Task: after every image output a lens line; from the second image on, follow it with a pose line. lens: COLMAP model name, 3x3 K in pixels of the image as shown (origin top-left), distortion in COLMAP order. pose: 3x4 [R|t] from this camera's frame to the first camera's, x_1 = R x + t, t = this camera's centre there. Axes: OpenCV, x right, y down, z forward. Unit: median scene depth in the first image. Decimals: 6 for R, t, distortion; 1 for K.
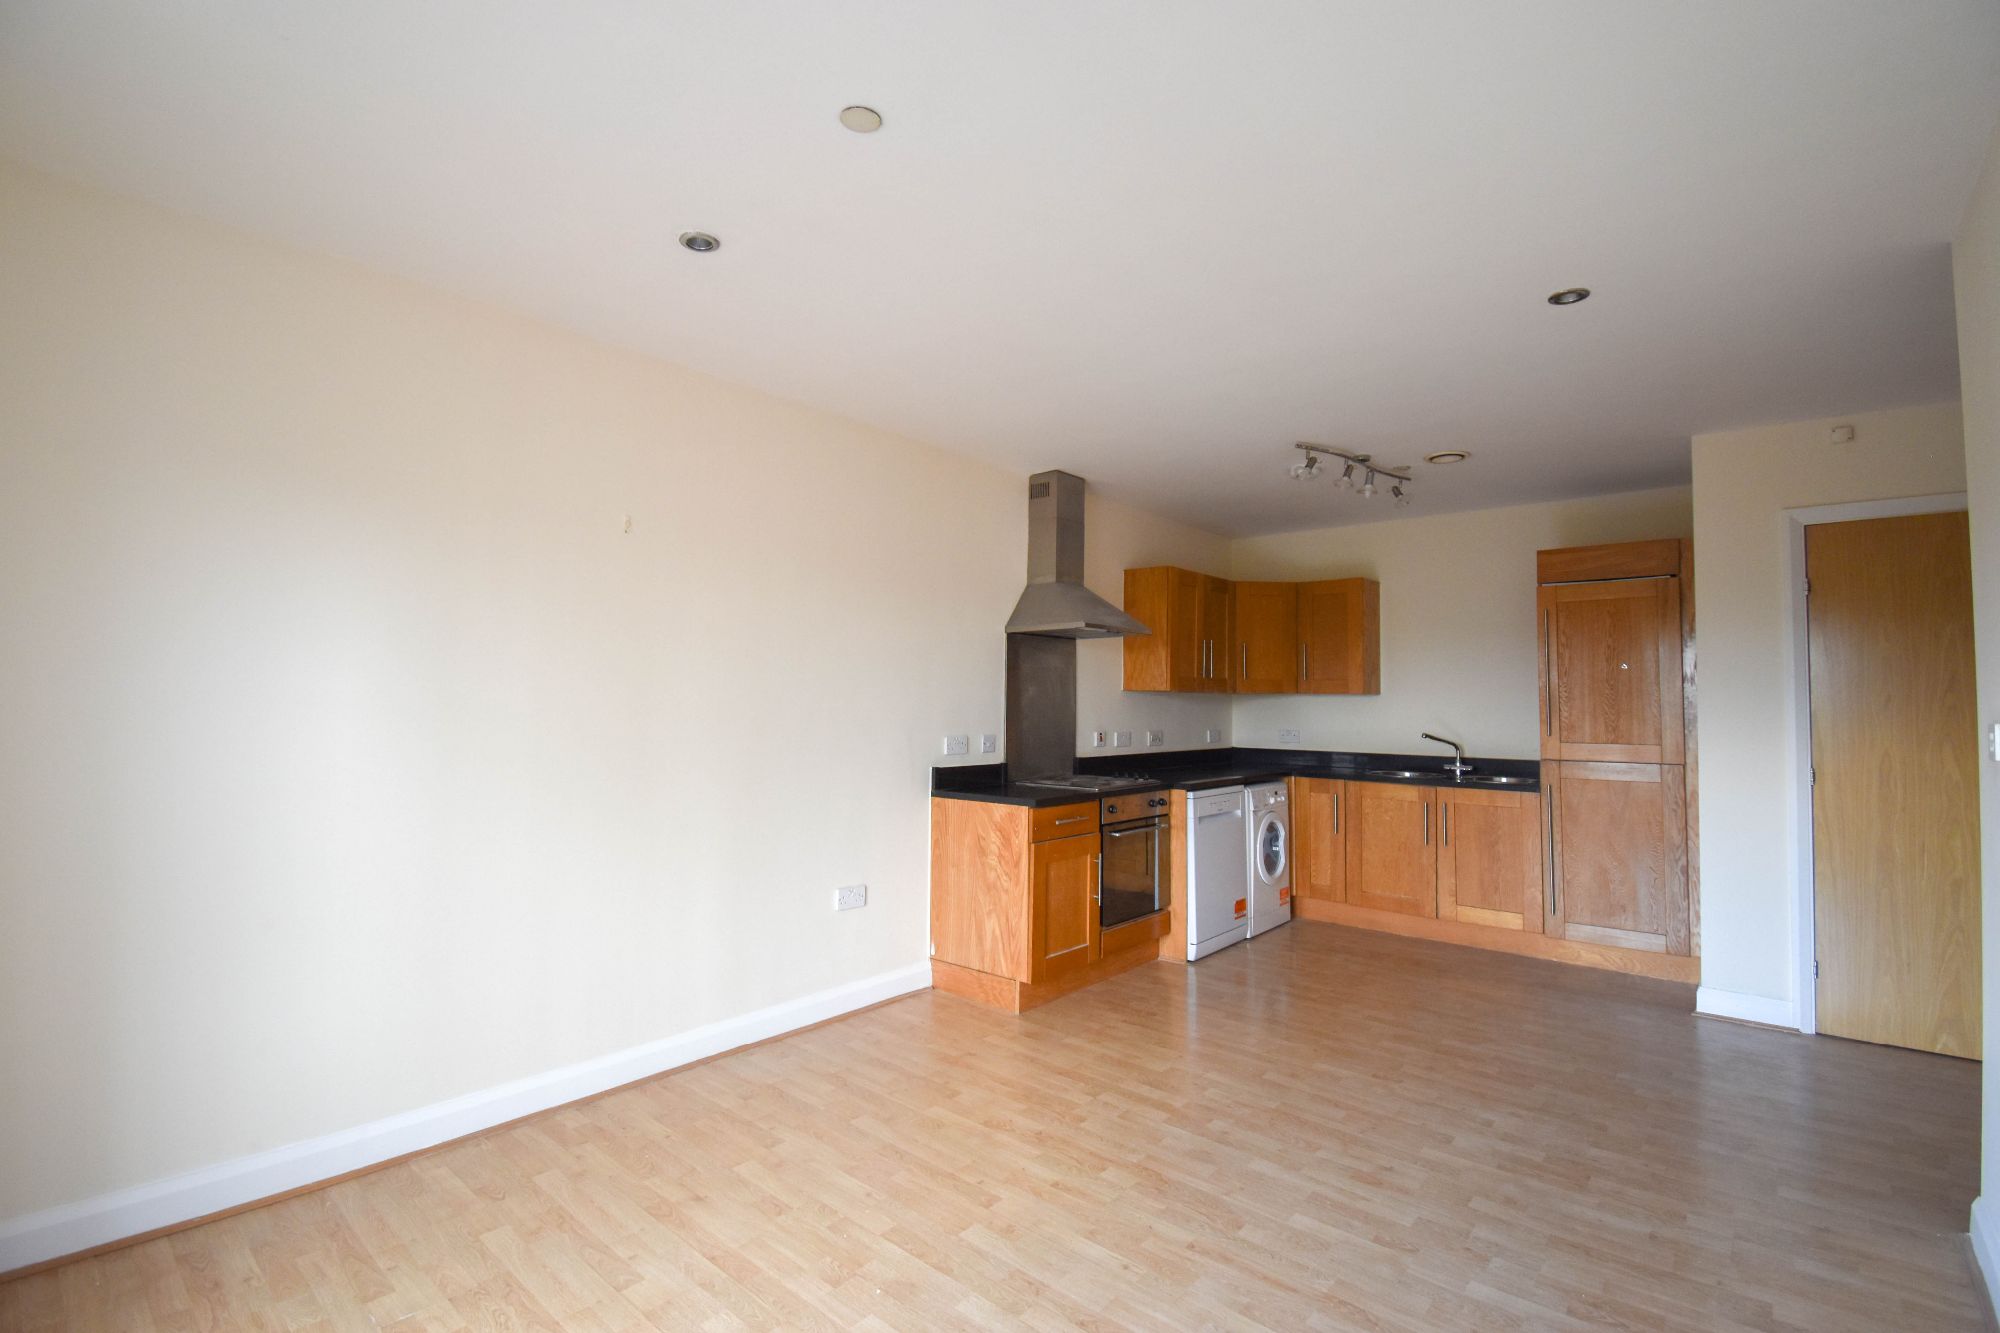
lens RADIAL K [[897.6, 0, 1012.0], [0, 897.6, 657.7], [0, 0, 1]] dist [-0.004976, -0.000585]
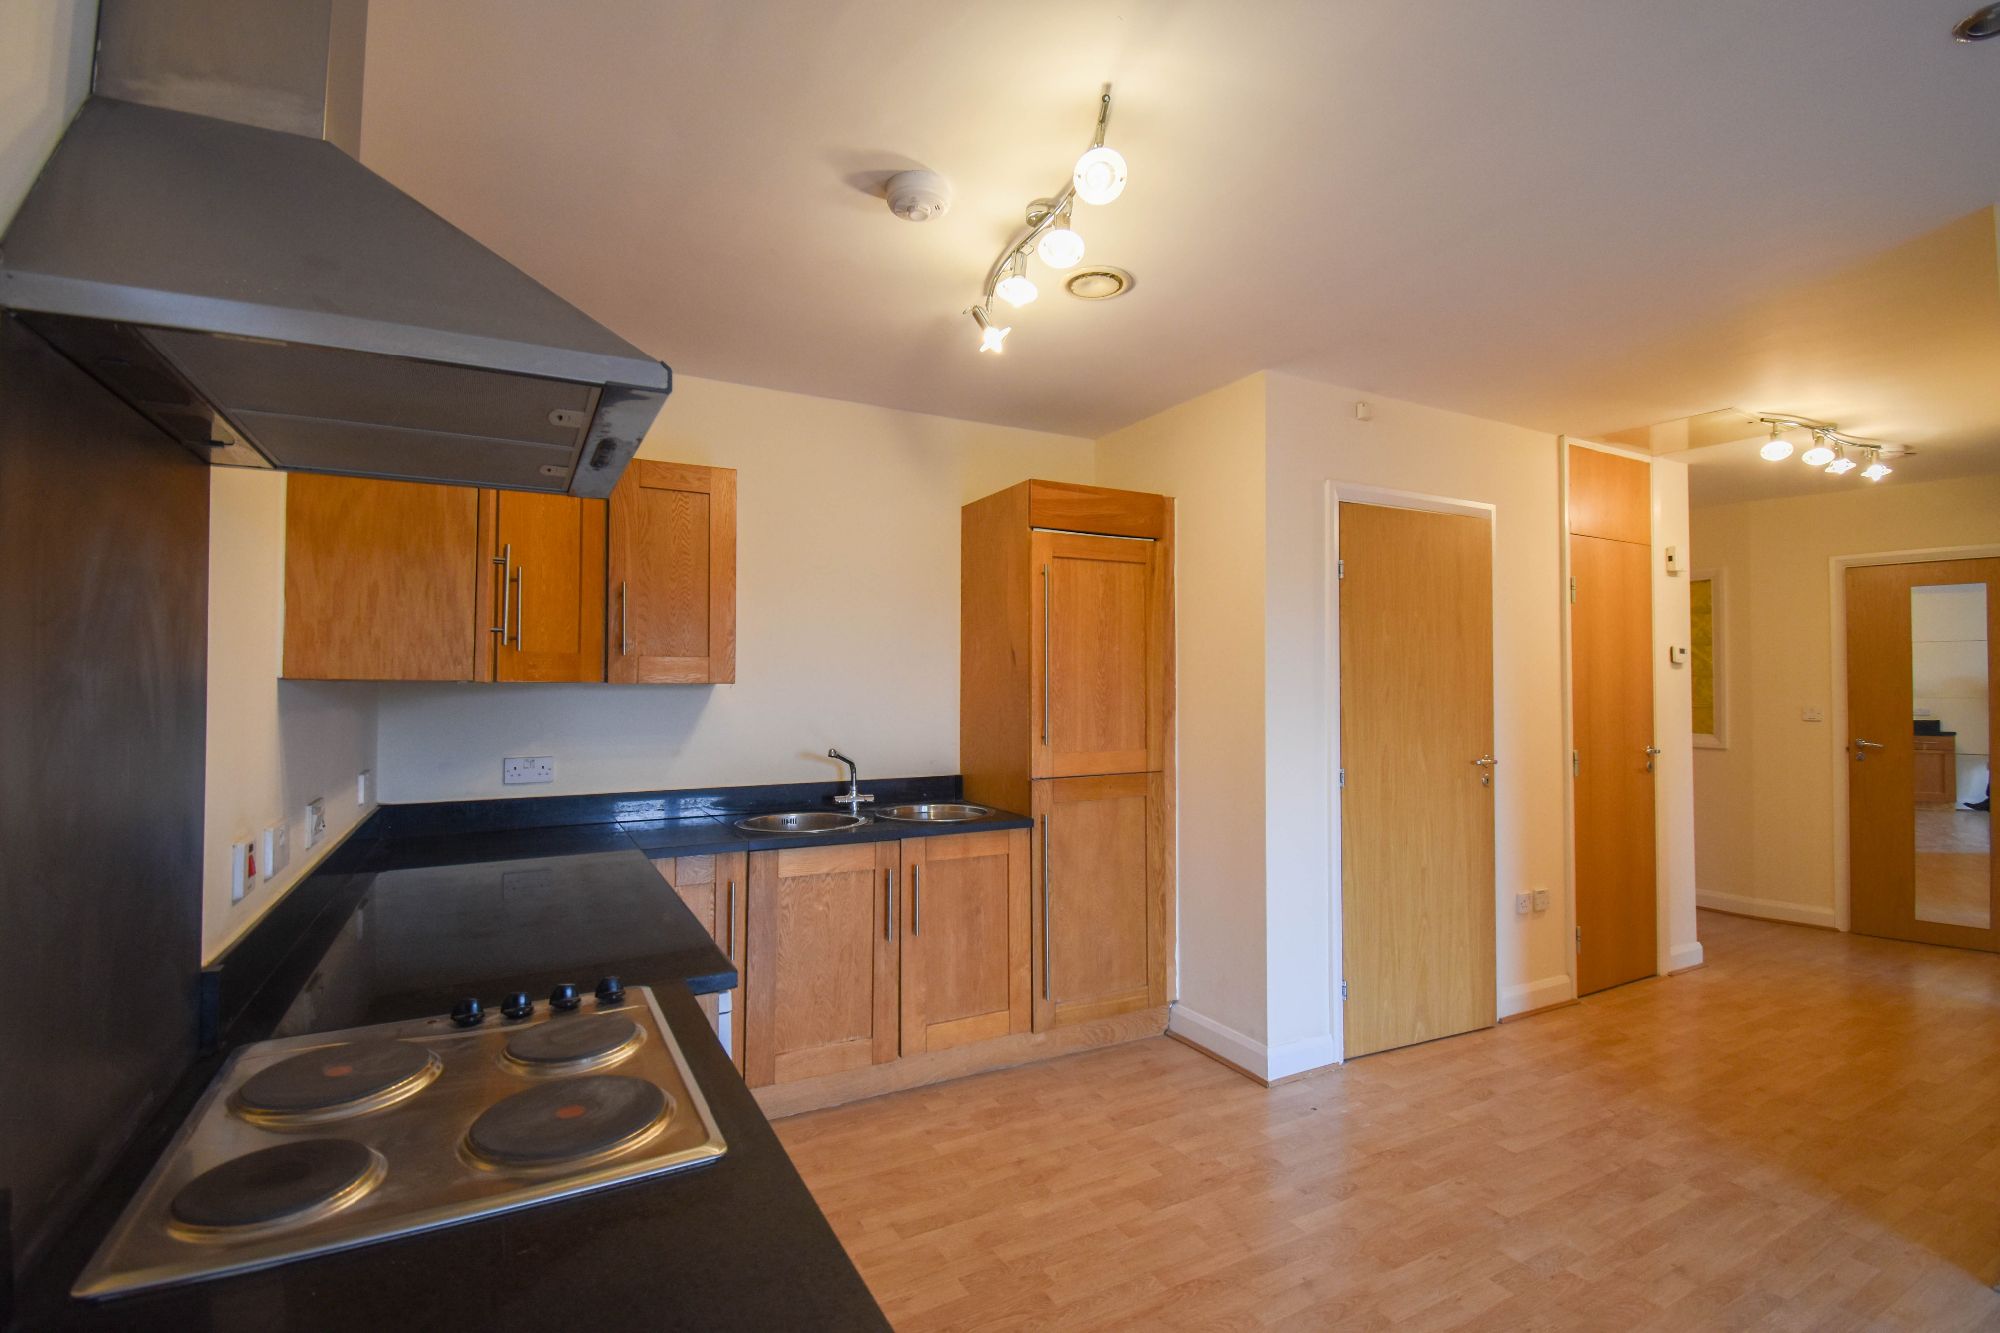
lens RADIAL K [[897.6, 0, 1012.0], [0, 897.6, 657.7], [0, 0, 1]] dist [-0.004976, -0.000585]
pose [[0.356211, 0.017461, 0.934242, -0.063914], [-0.046132, 0.998935, -0.001081, 0.019764], [-0.933266, -0.042713, 0.356637, 0.723266]]
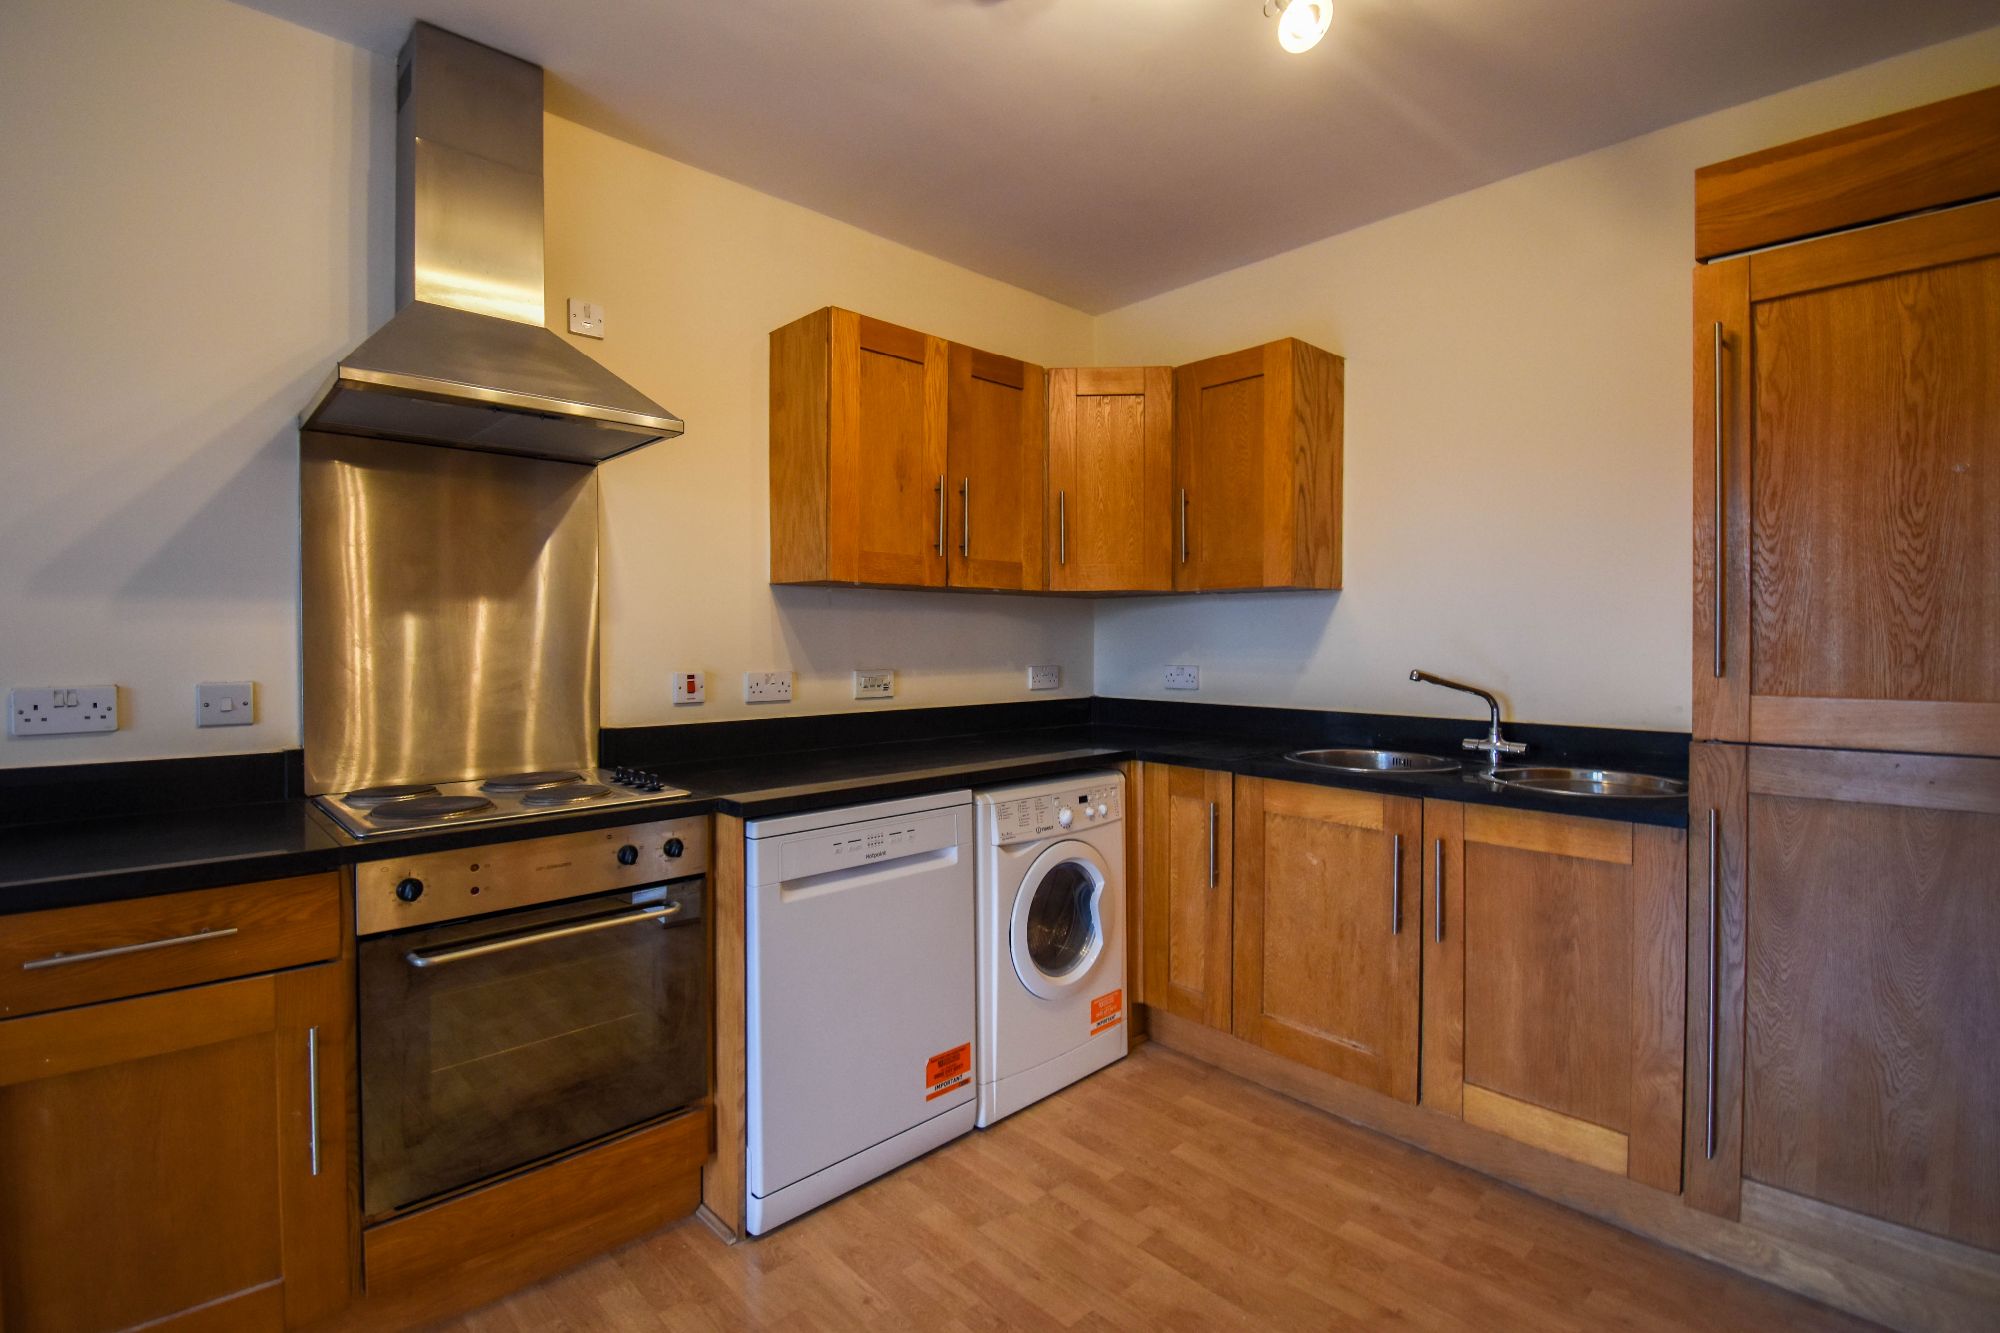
lens RADIAL K [[911.9, 0, 1007.8], [0, 911.9, 655.7], [0, 0, 1]] dist [-0.026098, -0.000507]
pose [[0.994122, -0.009596, -0.107842, 0.328269], [0.017029, 0.997525, 0.068218, 0.046186], [0.106921, -0.069654, 0.991825, 0.568793]]
